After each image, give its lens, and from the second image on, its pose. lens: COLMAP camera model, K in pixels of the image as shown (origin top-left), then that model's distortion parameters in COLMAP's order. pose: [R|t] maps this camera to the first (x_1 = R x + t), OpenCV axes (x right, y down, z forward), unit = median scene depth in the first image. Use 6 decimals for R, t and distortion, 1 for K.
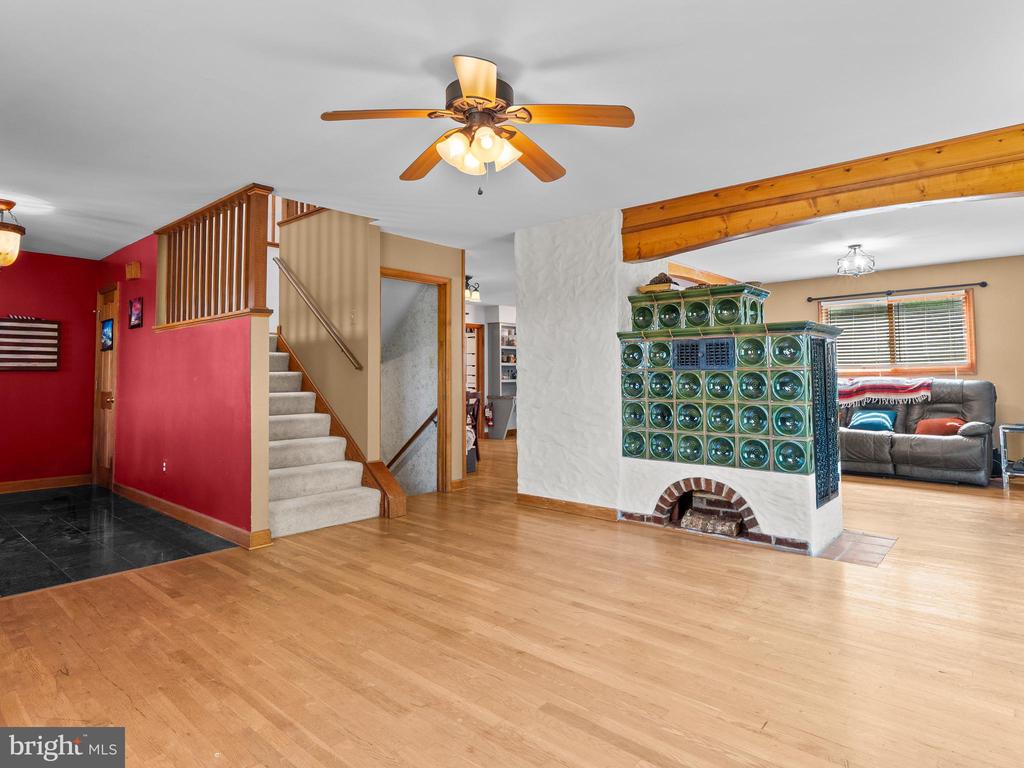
lens RADIAL K [[586.1, 0, 515.9], [0, 586.1, 379.5], [0, 0, 1]] dist [-0.001476, 0.000160]
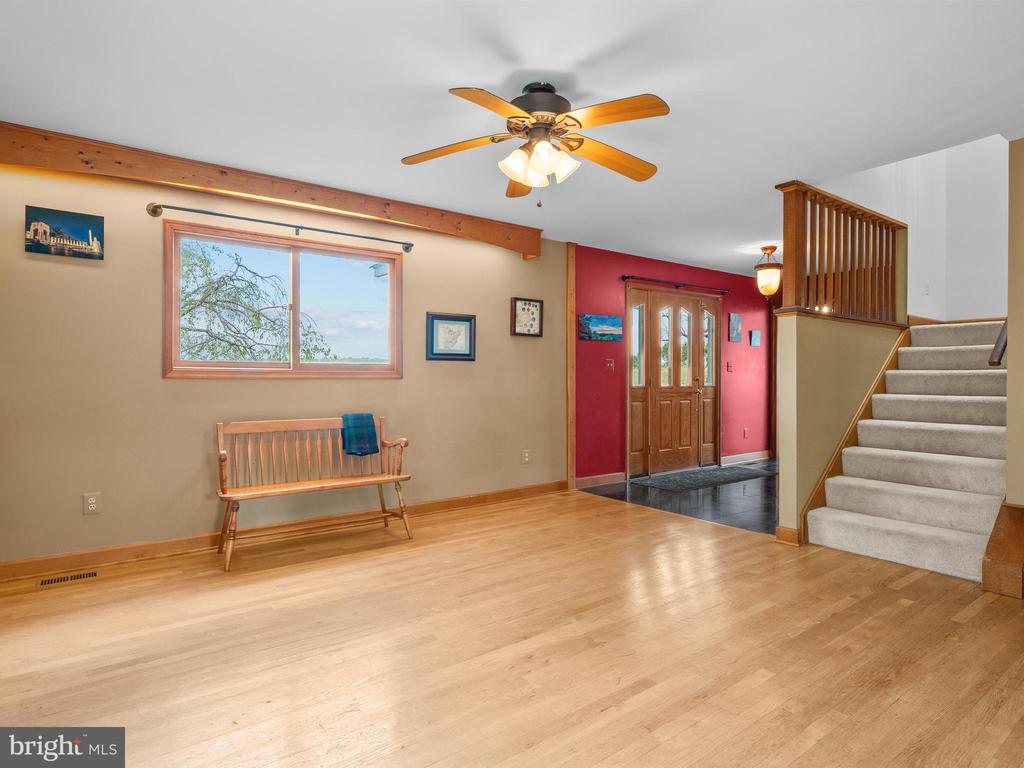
lens RADIAL K [[586.1, 0, 515.9], [0, 586.1, 379.5], [0, 0, 1]] dist [-0.001476, 0.000160]
pose [[-0.196341, 0.010385, -0.980481, 1.044566], [-0.007183, 0.999902, 0.012029, -0.012242], [0.980509, 0.009405, -0.196248, 1.187009]]
